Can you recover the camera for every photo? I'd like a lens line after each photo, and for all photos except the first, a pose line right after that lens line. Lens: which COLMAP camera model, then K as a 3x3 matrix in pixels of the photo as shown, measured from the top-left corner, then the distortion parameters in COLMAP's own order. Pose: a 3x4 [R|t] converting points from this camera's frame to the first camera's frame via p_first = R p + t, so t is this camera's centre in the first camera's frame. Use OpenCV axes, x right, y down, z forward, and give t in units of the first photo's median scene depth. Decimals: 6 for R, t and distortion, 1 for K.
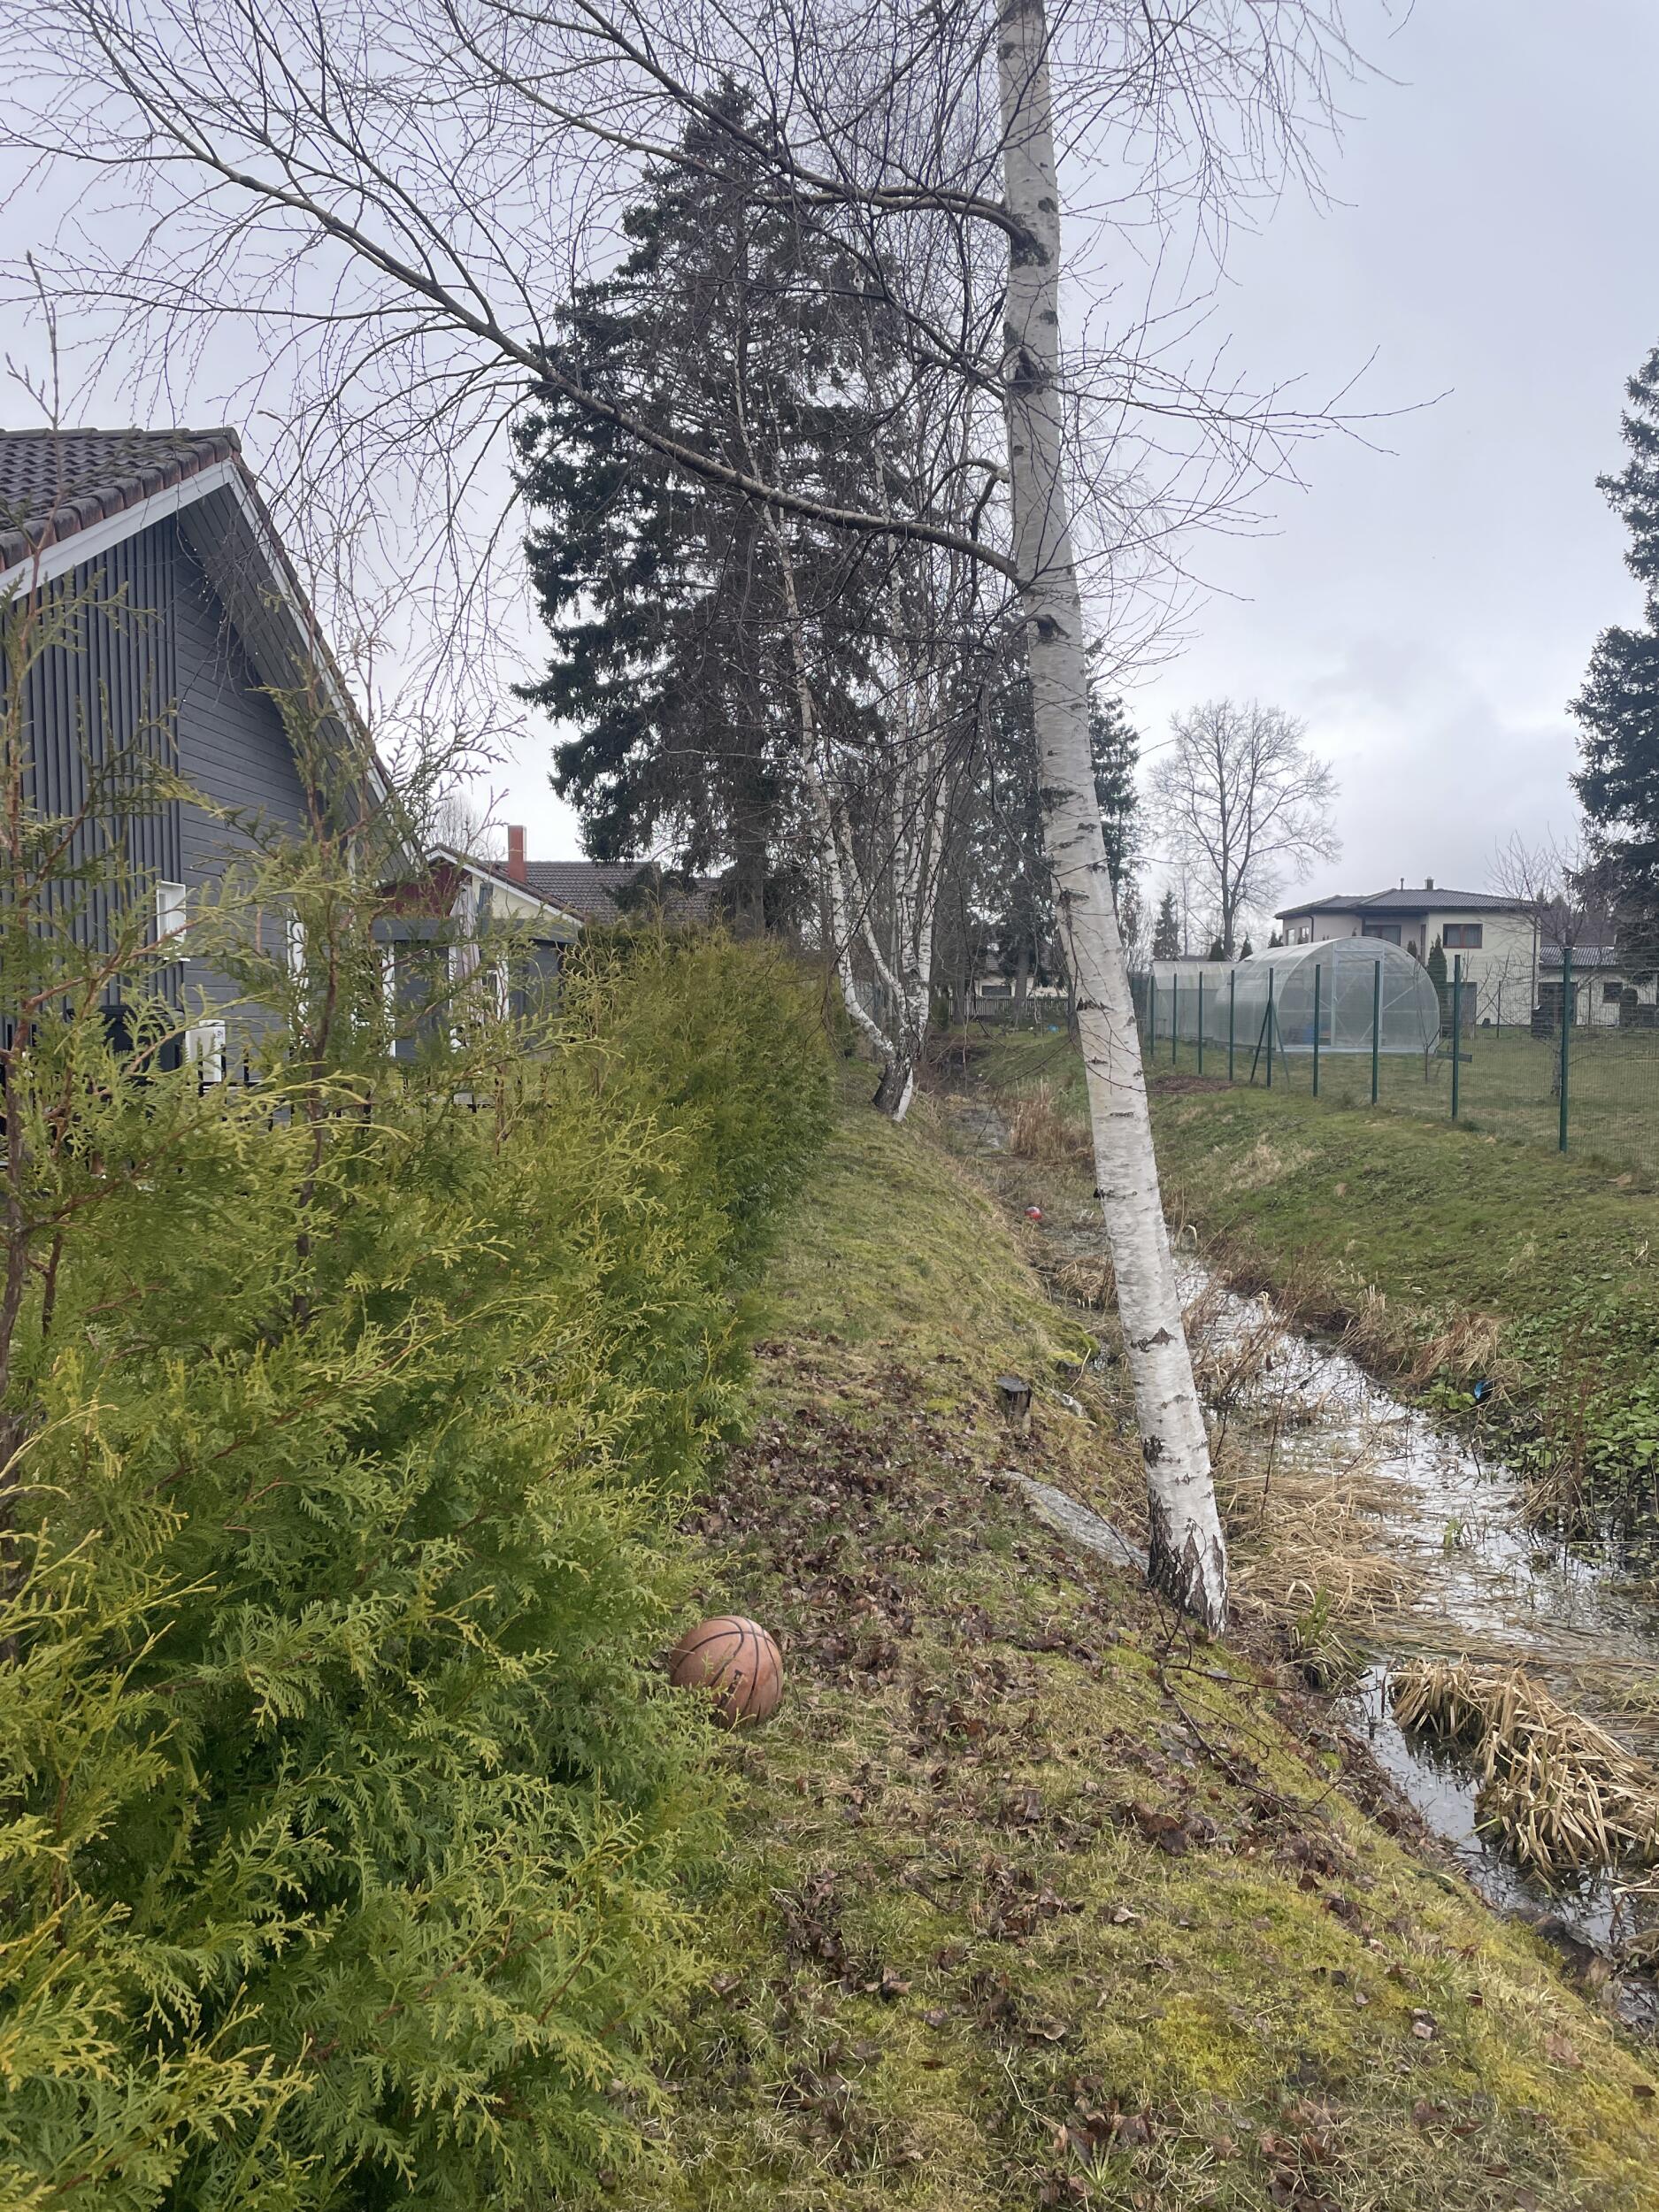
lens RADIAL K [[1661.6, 0, 833.3], [0, 1661.6, 1102.5], [0, 0, 1]] dist [0.080375, -0.101060]
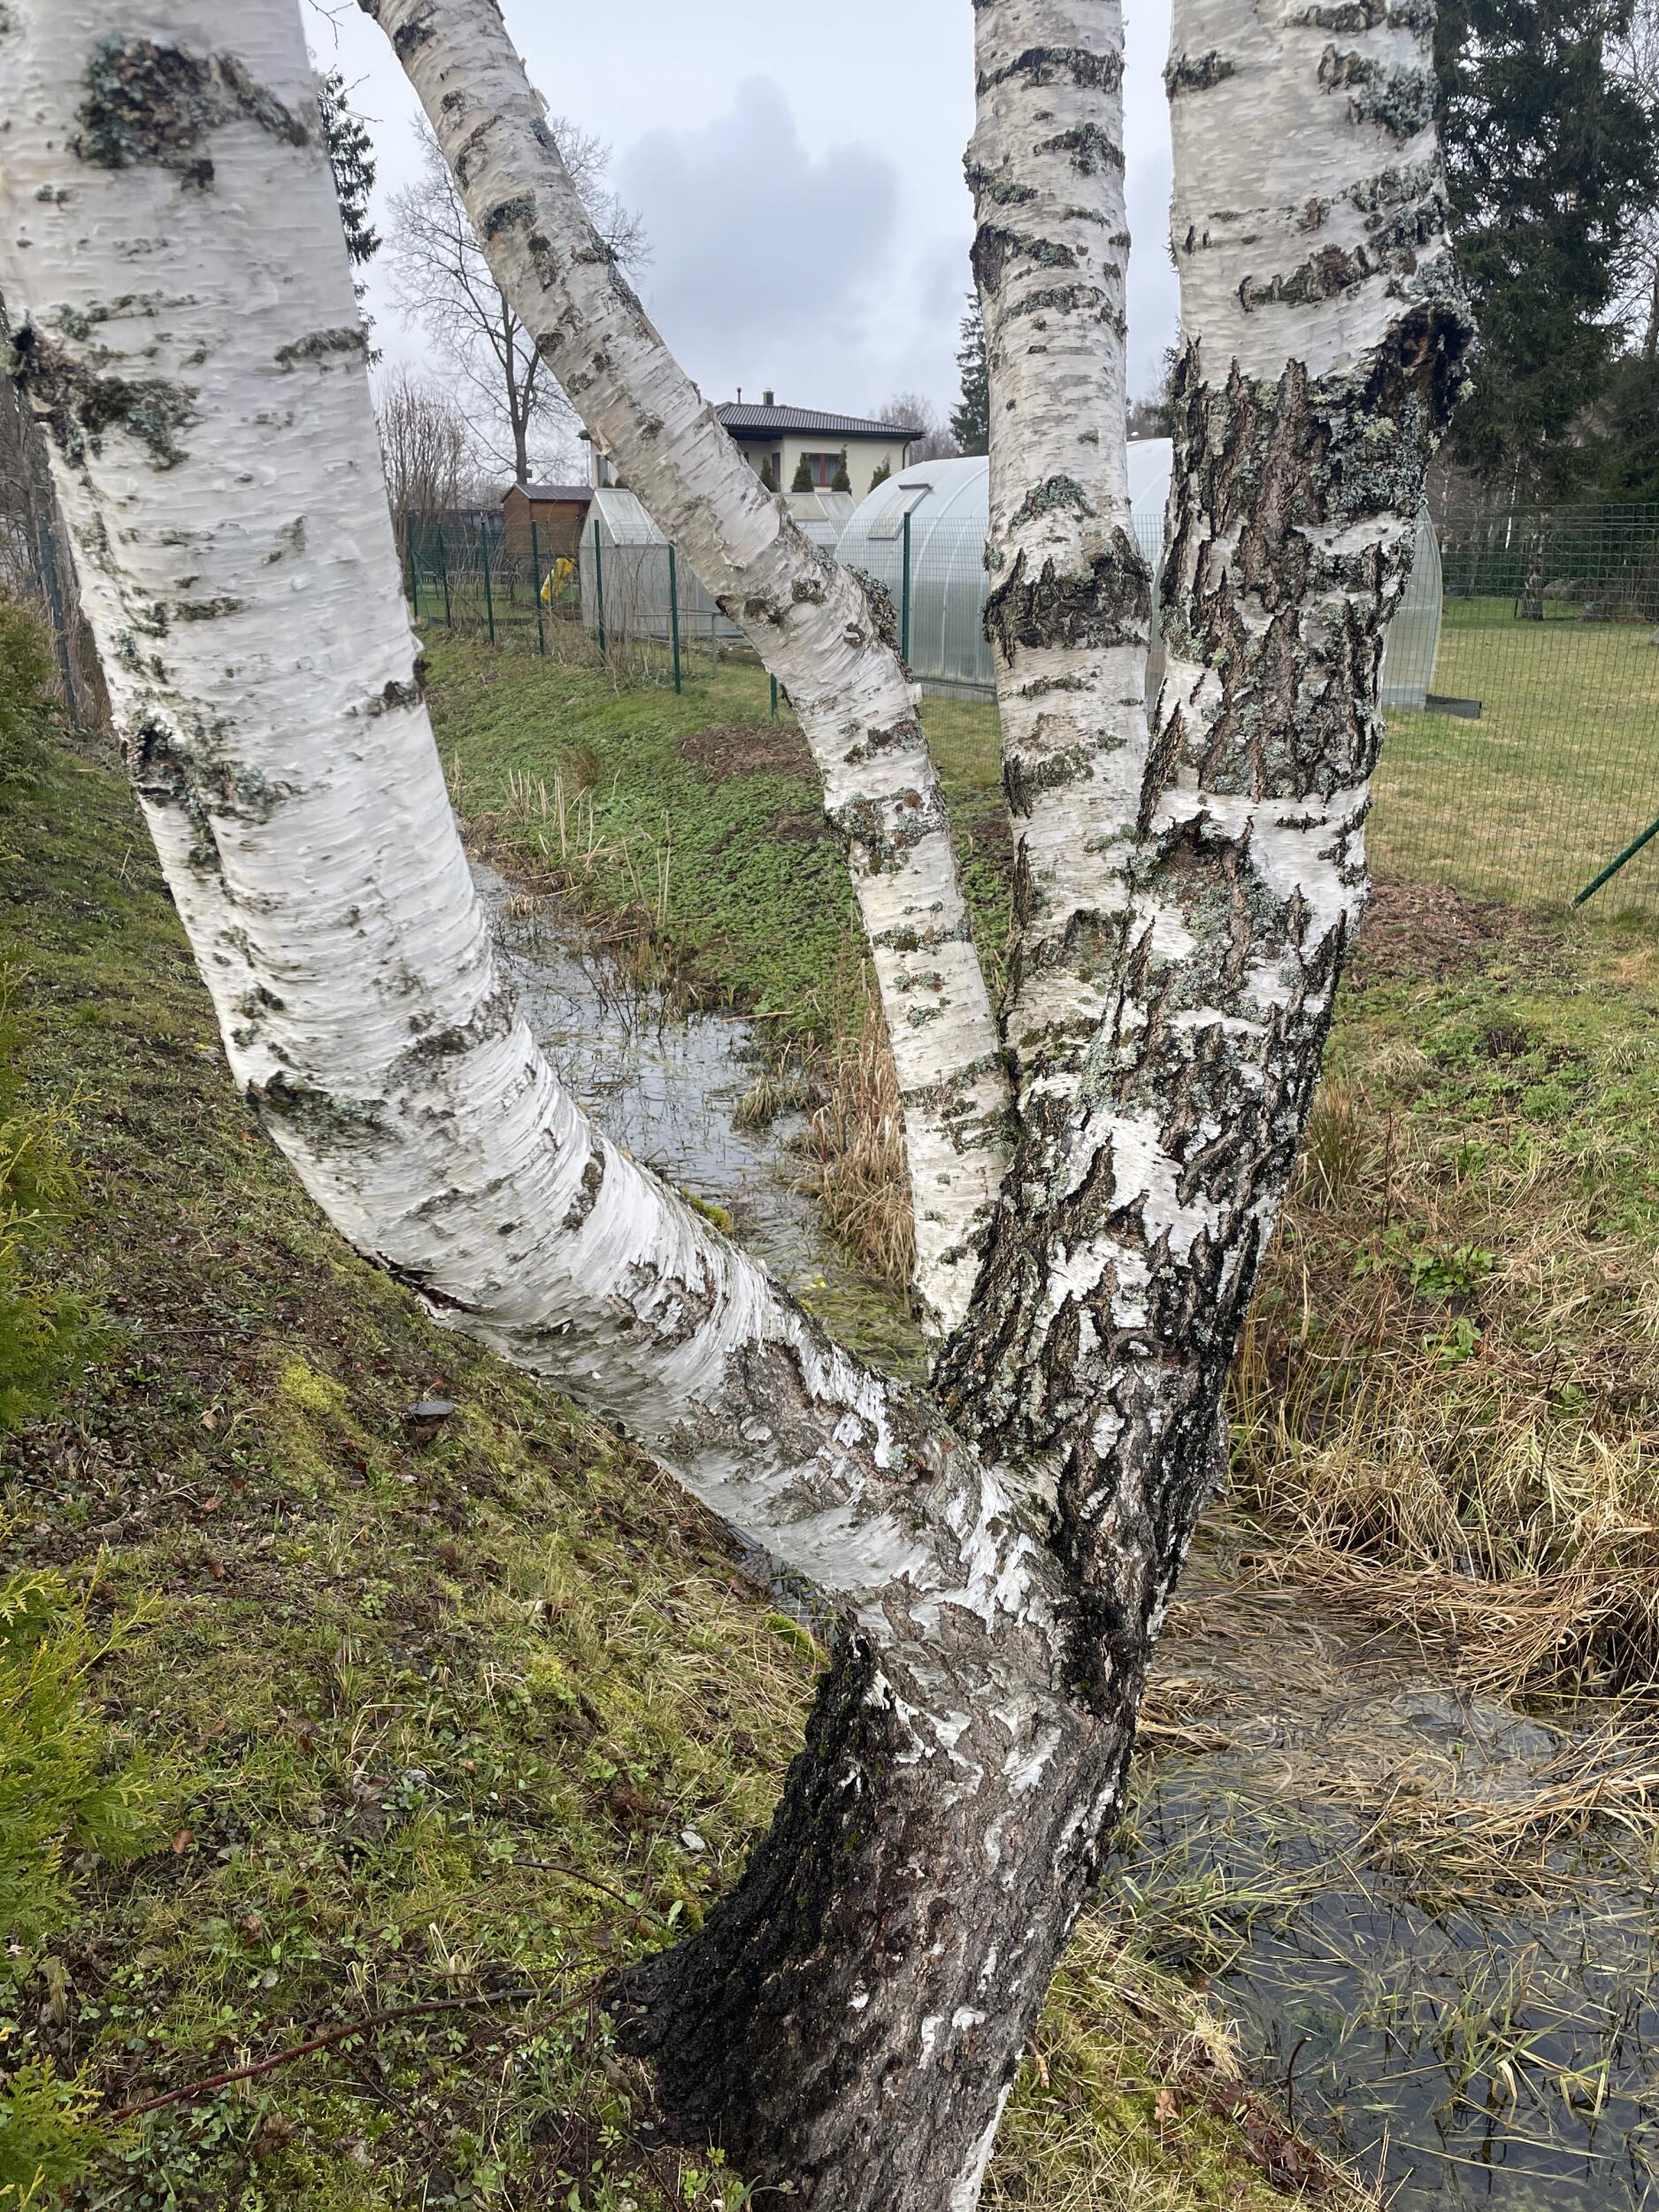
lens RADIAL K [[1661.6, 0, 869.7], [0, 1661.6, 1105.8], [0, 0, 1]] dist [0.080375, -0.101060]
pose [[0.884922, -0.141633, 0.443681, 0.001022], [0.022134, 0.964352, 0.263696, -0.038063], [-0.465213, -0.223530, 0.856511, 0.517802]]
